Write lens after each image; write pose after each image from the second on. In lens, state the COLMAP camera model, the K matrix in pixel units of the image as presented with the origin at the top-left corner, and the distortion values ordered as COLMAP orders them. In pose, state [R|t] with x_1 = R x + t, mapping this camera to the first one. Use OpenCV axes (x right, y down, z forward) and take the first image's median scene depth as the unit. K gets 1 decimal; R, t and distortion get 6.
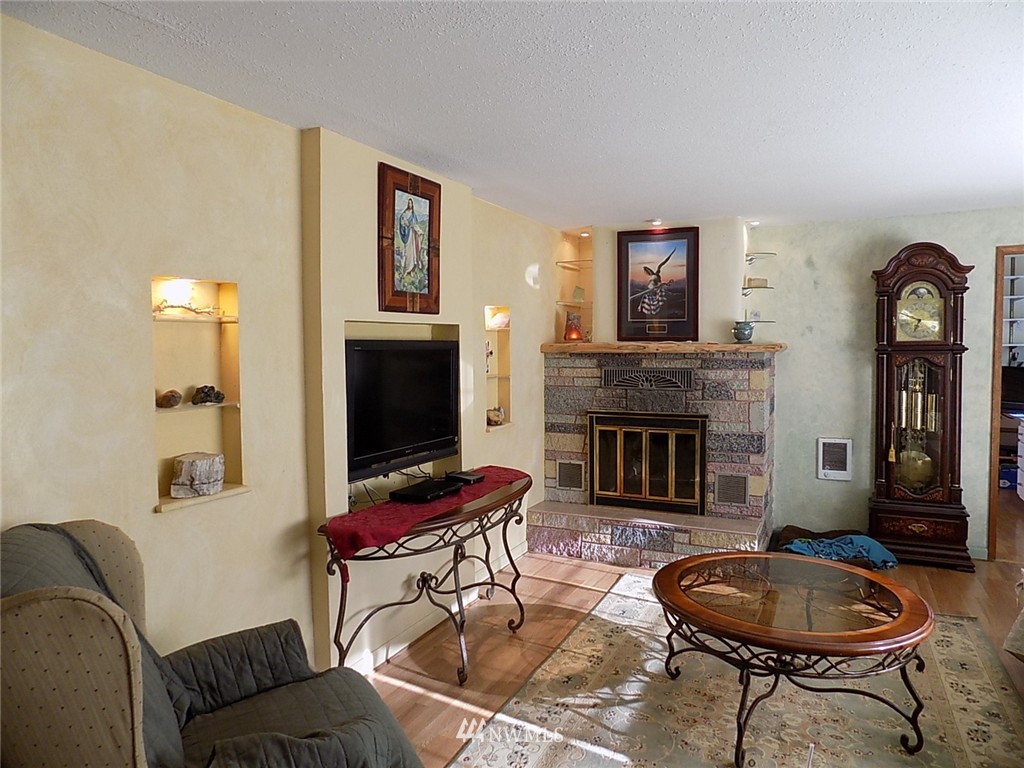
lens RADIAL K [[686.1, 0, 512.0], [0, 686.1, 384.0], [0, 0, 1]] dist [-0.088464, 0.083516]
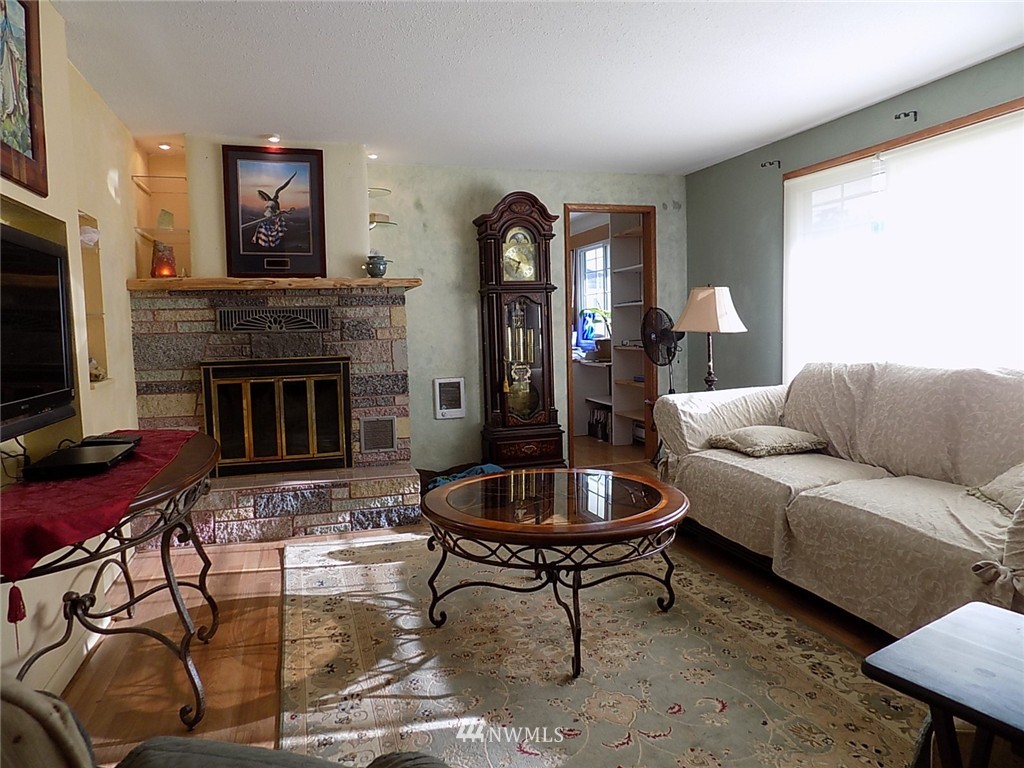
lens RADIAL K [[686.1, 0, 512.0], [0, 686.1, 384.0], [0, 0, 1]] dist [-0.088464, 0.083516]
pose [[0.722692, -0.067587, 0.687858, -0.184647], [0.056860, 0.997648, 0.038286, 0.058599], [-0.688827, 0.011443, 0.724835, 0.185138]]
